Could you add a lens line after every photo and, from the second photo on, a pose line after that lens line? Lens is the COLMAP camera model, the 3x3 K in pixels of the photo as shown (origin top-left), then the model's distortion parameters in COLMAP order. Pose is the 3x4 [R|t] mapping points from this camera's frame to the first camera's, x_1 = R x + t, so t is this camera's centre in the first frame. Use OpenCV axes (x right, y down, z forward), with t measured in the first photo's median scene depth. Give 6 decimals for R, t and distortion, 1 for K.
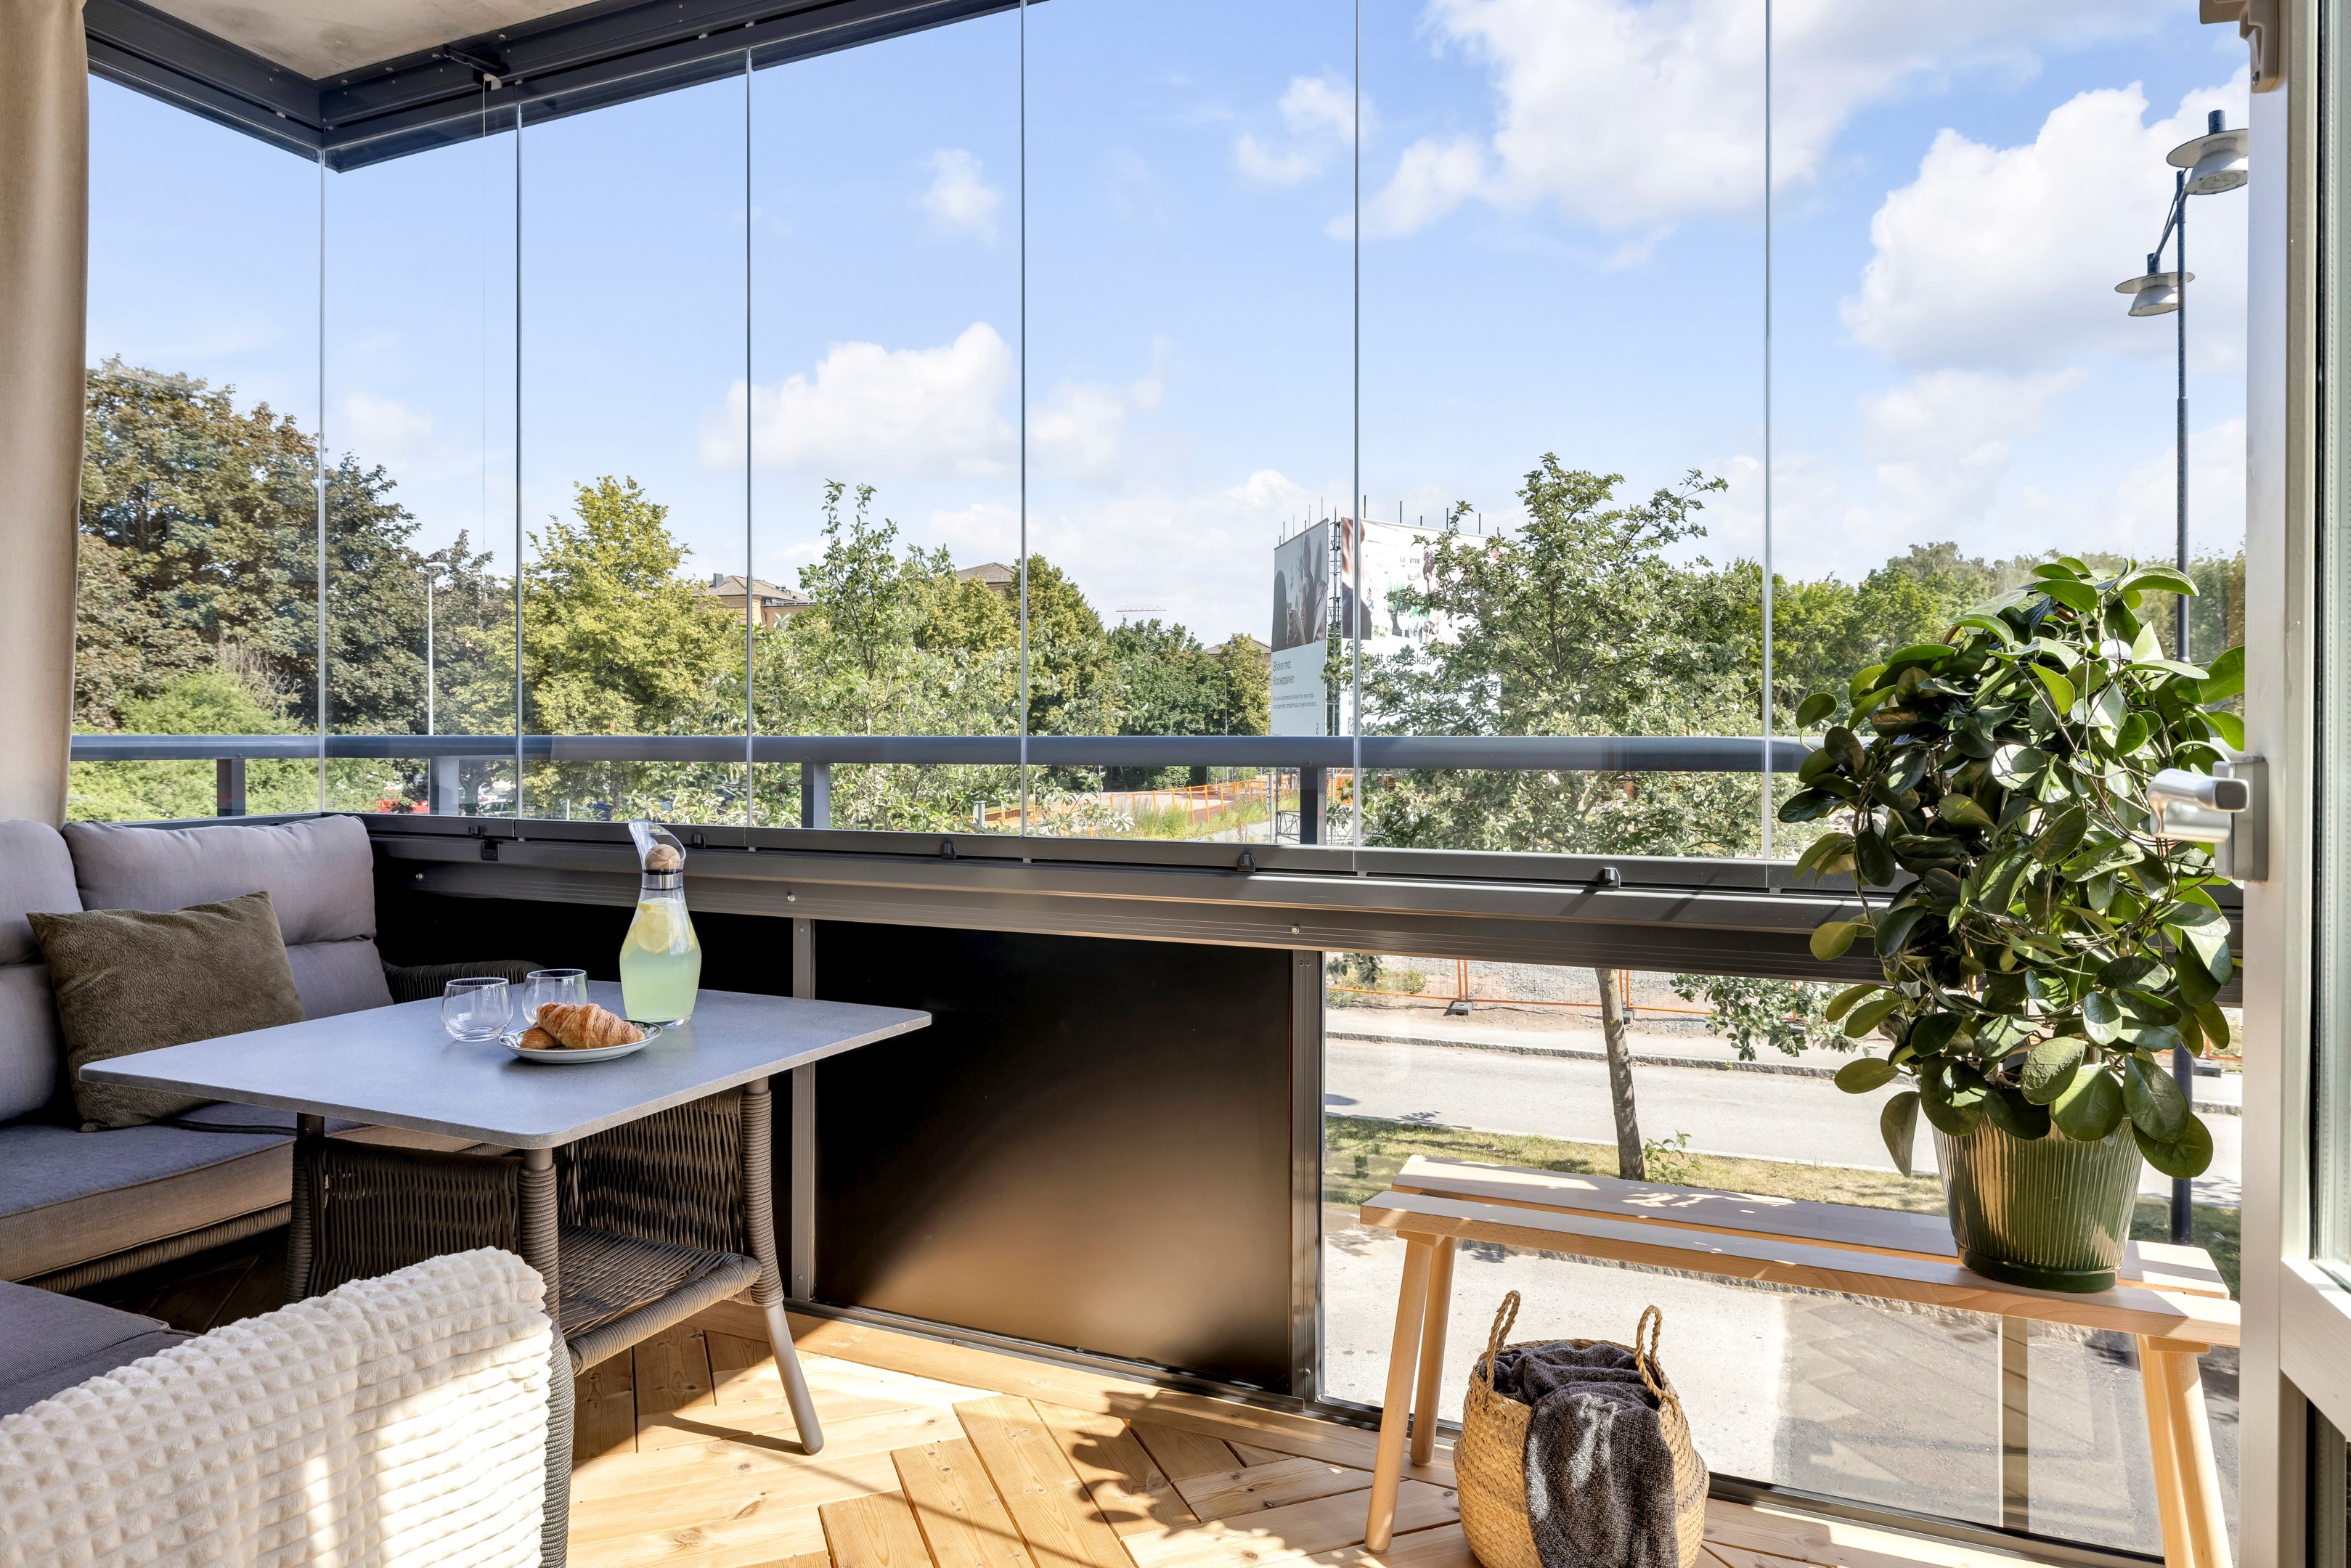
lens RADIAL K [[1664.2, 0, 1175.5], [0, 1664.2, 784.0], [0, 0, 1]] dist [0.002431, 0.004198]
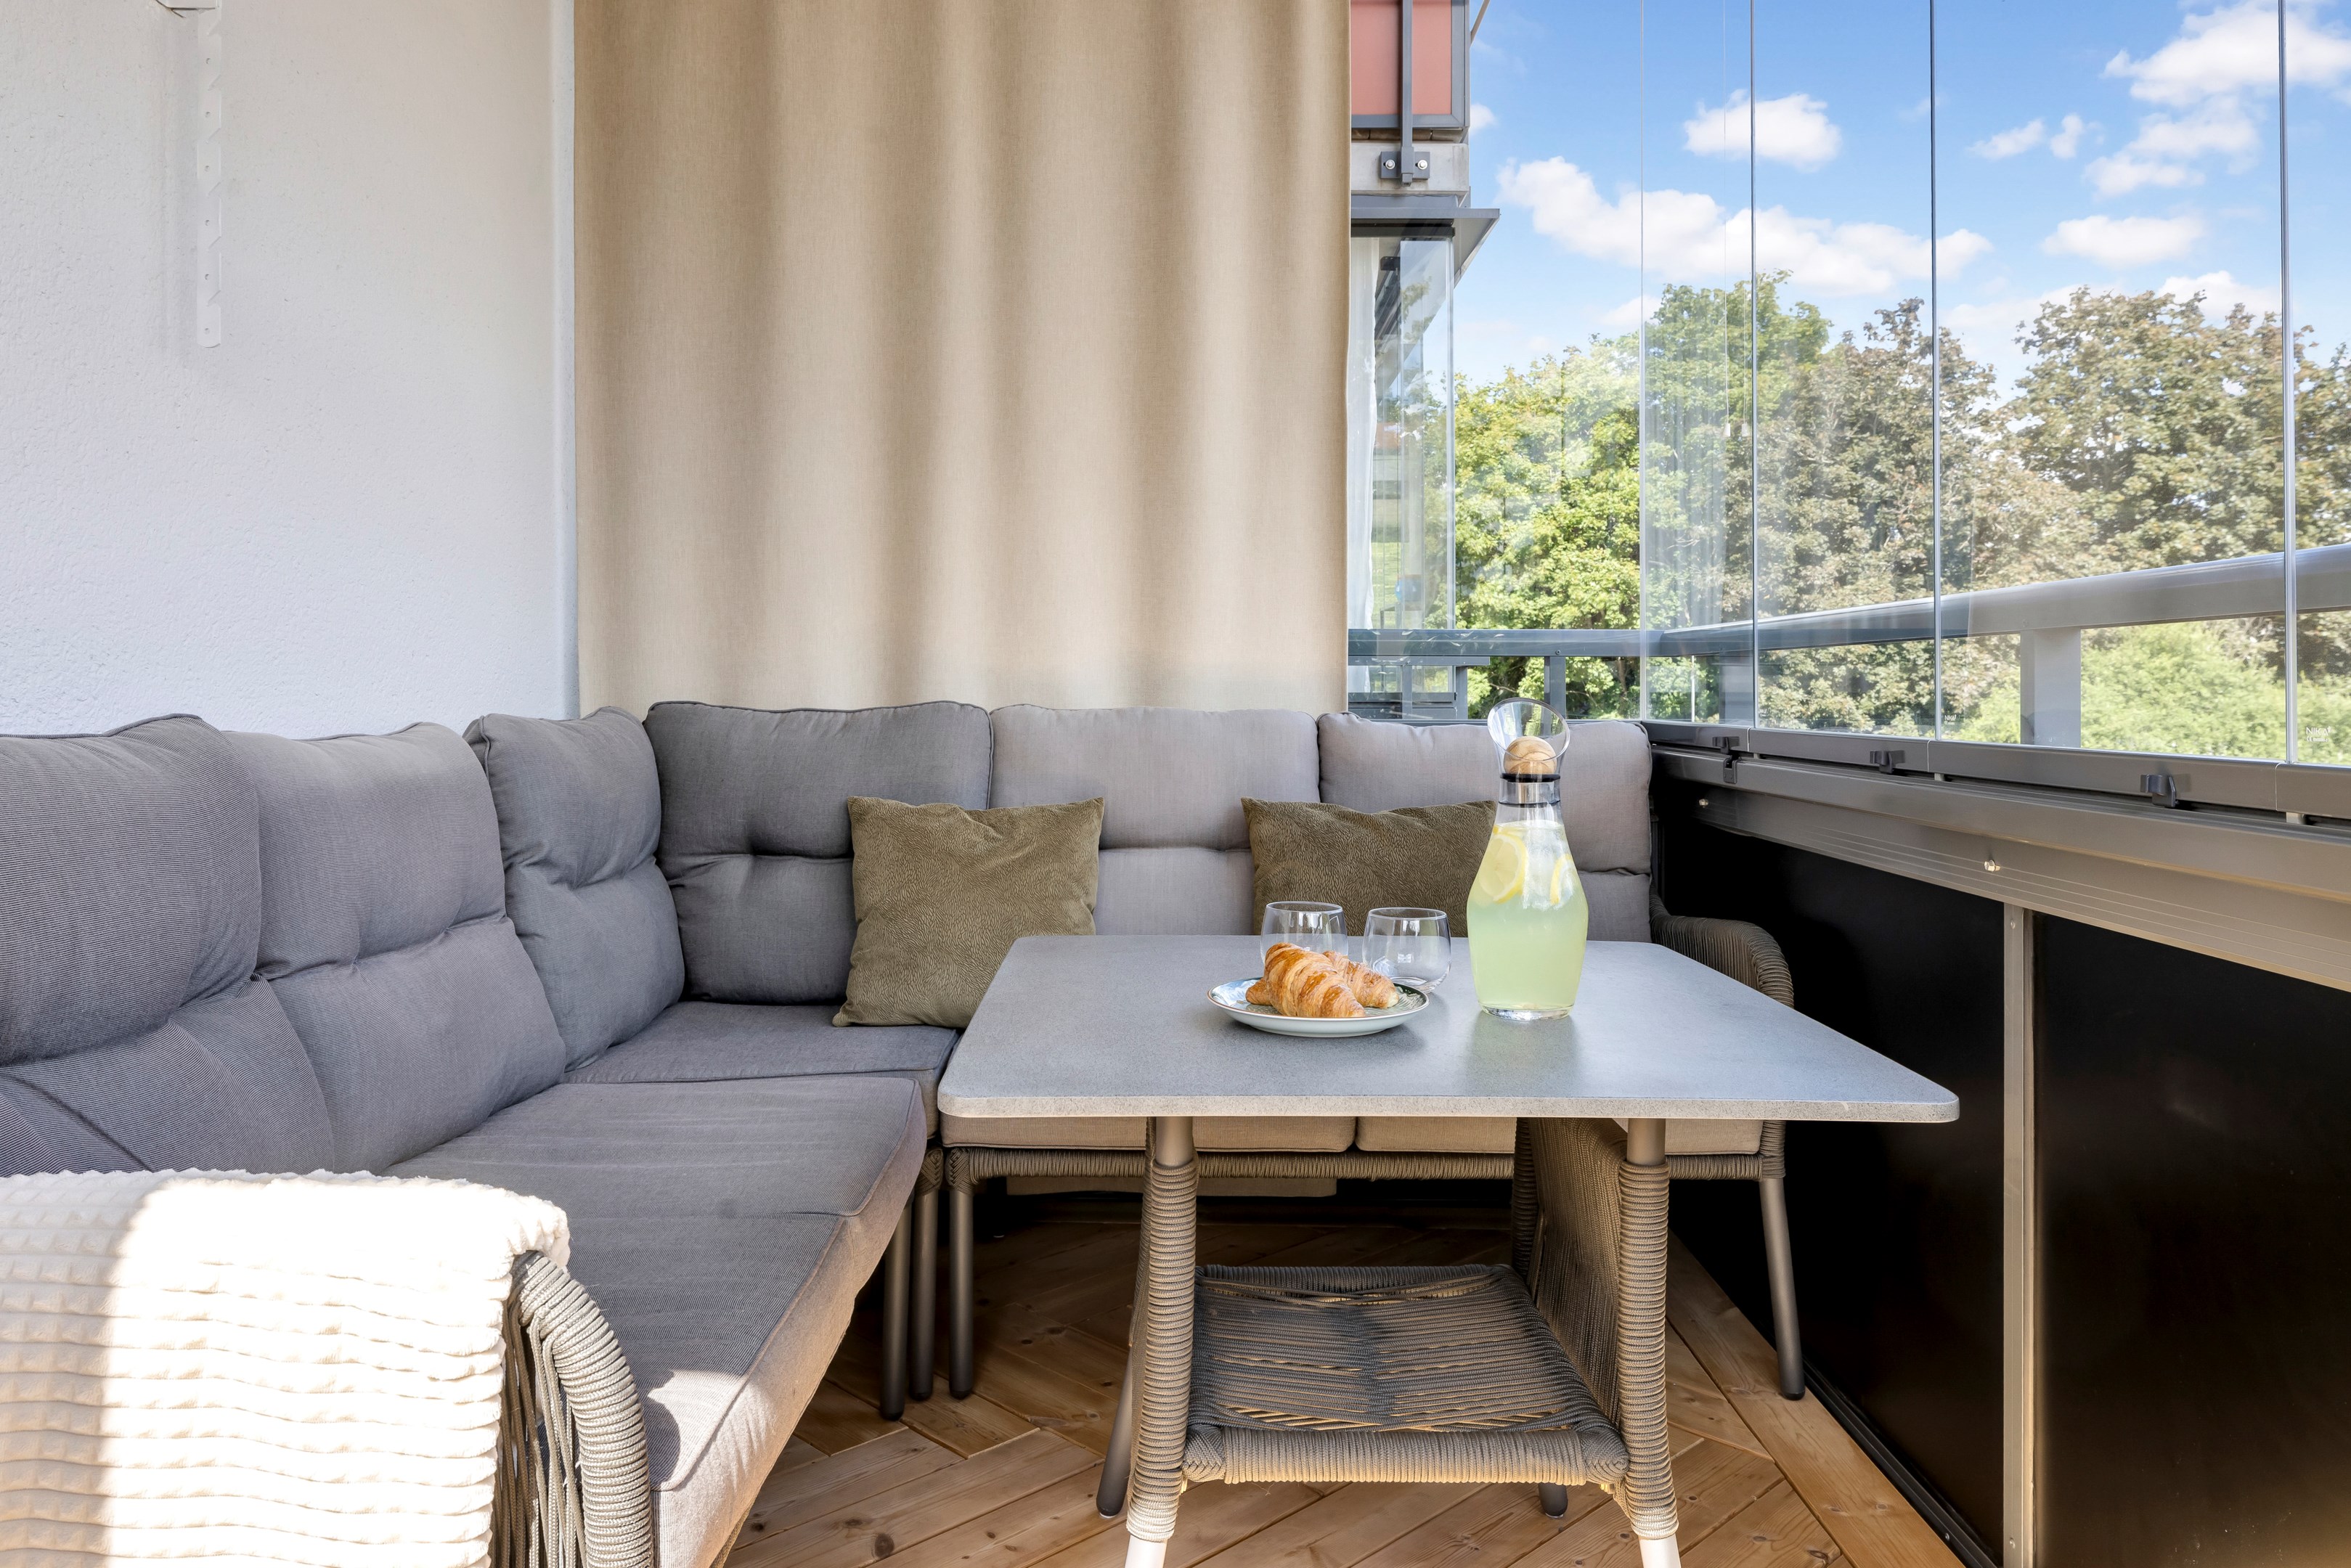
lens RADIAL K [[1664.2, 0, 1175.5], [0, 1664.2, 784.0], [0, 0, 1]] dist [0.002431, 0.004198]
pose [[0.381751, 0.050957, -0.922860, 0.055195], [-0.039350, 0.998470, 0.038854, 0.008934], [0.923427, 0.021482, 0.383172, 0.158940]]
